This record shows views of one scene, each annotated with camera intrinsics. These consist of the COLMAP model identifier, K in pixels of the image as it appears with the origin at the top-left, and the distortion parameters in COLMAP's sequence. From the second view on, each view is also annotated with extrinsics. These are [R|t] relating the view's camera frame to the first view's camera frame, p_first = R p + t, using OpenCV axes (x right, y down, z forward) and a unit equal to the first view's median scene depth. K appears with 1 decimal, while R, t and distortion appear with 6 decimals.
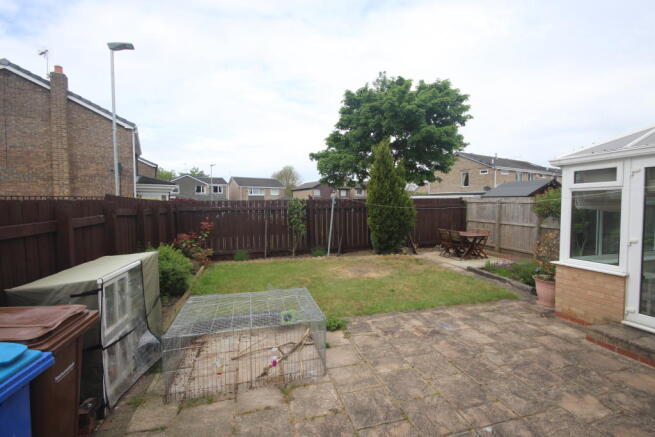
lens RADIAL K [[302.6, 0, 336.8], [0, 302.6, 219.8], [0, 0, 1]] dist [0.001958, -0.007132]
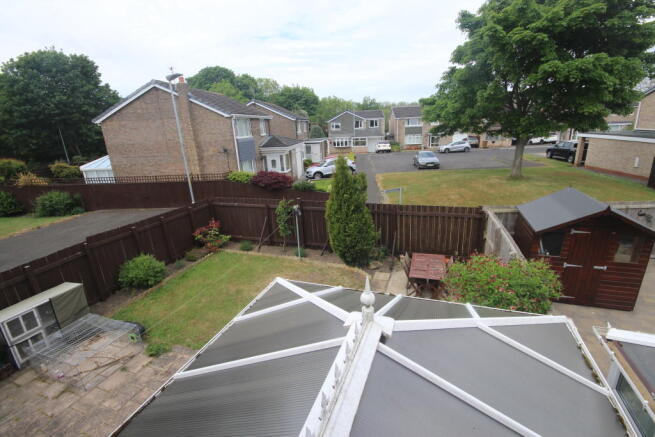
lens RADIAL K [[302.6, 0, 336.8], [0, 302.6, 219.8], [0, 0, 1]] dist [0.001958, -0.007132]
pose [[0.812262, 0.141925, -0.565762, 0.530848], [0.016710, 0.963887, 0.265787, -0.236902], [0.583053, -0.225343, 0.780558, 0.186996]]
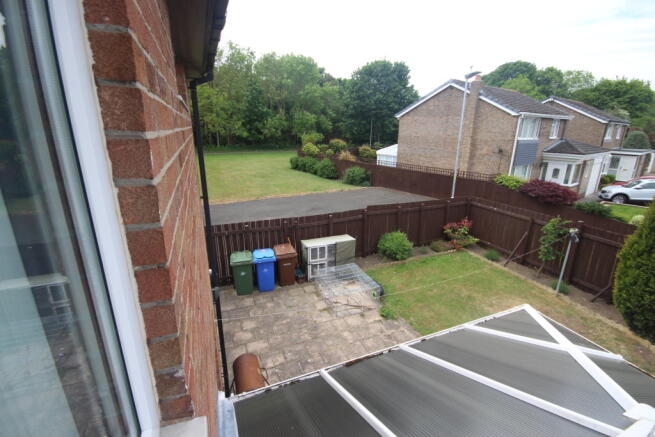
lens RADIAL K [[302.6, 0, 336.8], [0, 302.6, 219.8], [0, 0, 1]] dist [0.001958, -0.007132]
pose [[0.120488, 0.294137, -0.948138, 0.523215], [-0.057639, 0.955558, 0.289114, -0.236465], [0.991040, 0.019815, 0.132088, 0.178115]]
